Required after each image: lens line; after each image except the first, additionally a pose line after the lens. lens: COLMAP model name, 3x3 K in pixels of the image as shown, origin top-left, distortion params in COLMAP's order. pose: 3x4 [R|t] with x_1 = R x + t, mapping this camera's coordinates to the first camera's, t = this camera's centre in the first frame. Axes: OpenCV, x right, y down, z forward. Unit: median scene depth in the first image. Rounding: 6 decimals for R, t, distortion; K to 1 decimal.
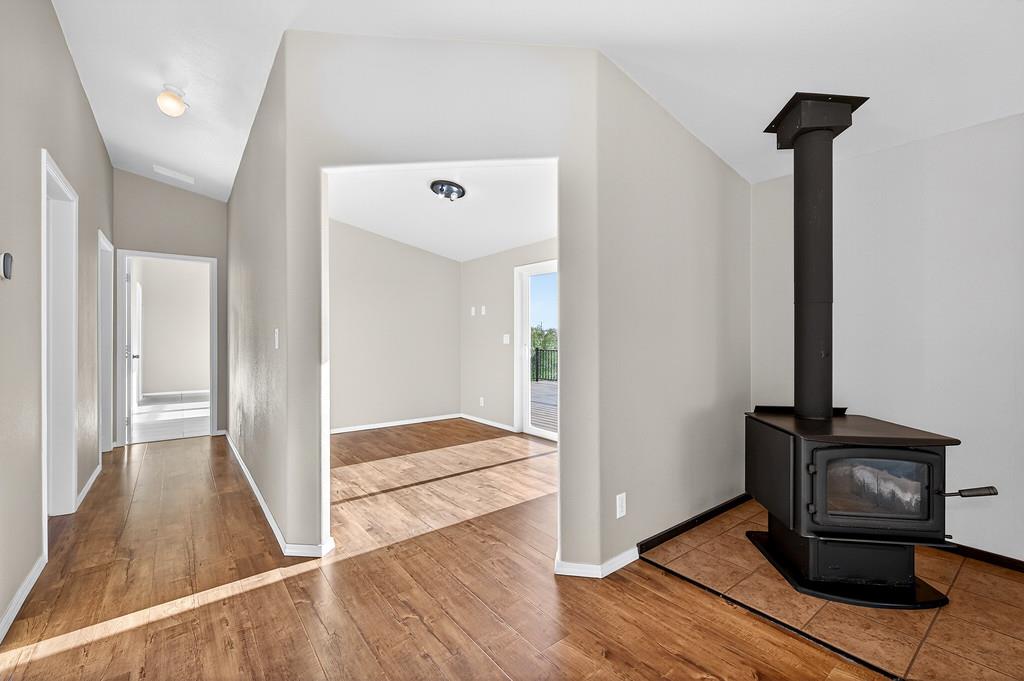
lens RADIAL K [[425.7, 0, 513.4], [0, 425.7, 338.8], [0, 0, 1]] dist [0.003179, -0.000113]
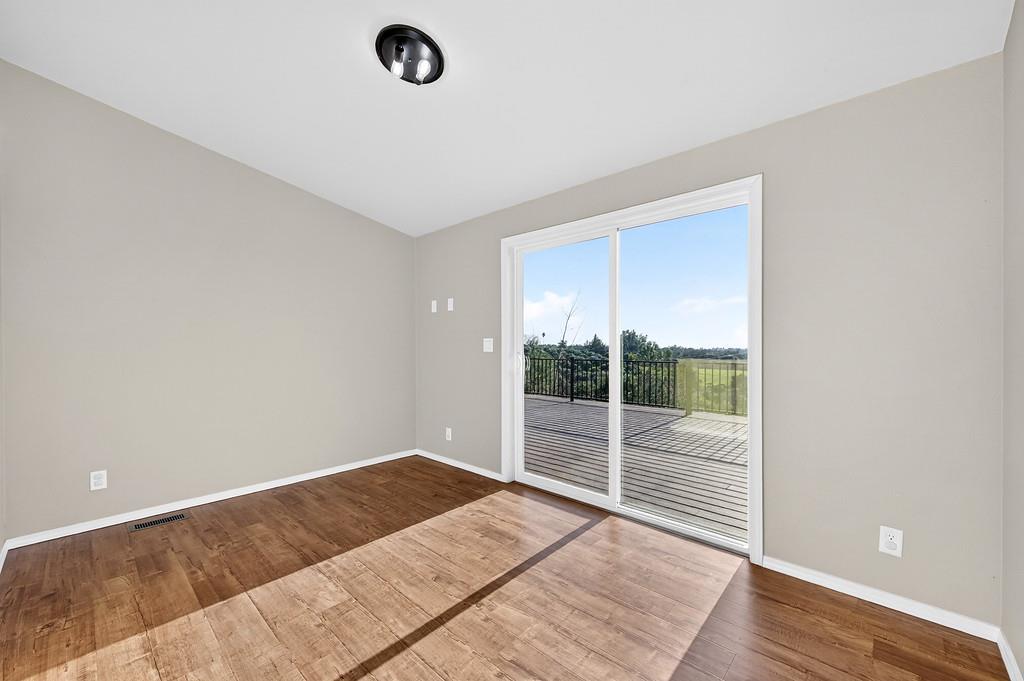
lens RADIAL K [[405.0, 0, 516.2], [0, 405.0, 349.5], [0, 0, 1]] dist [0.002500, -0.000193]
pose [[0.986894, -0.006726, 0.161230, -0.108123], [0.004452, 0.999886, 0.014459, -0.002623], [-0.161309, -0.013551, 0.986811, 0.487901]]
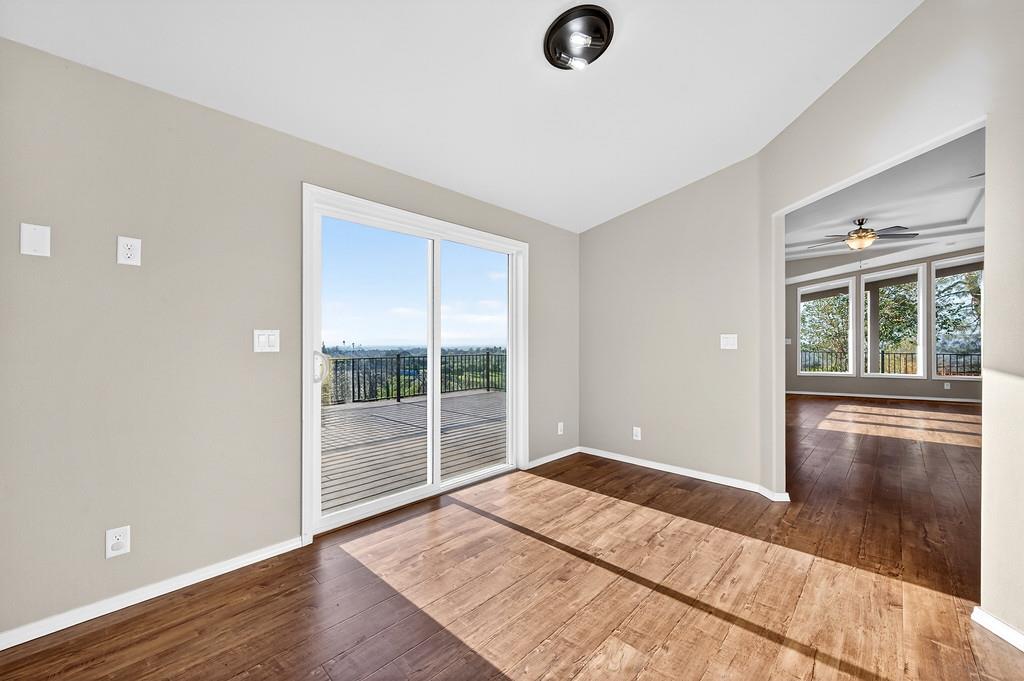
lens RADIAL K [[405.0, 0, 494.6], [0, 405.0, 337.7], [0, 0, 1]] dist [0.002500, -0.000193]
pose [[-0.127427, 0.008667, 0.991810, -0.616873], [-0.002256, 0.999957, -0.009028, 0.000583], [-0.991845, -0.003388, -0.127402, 1.157797]]
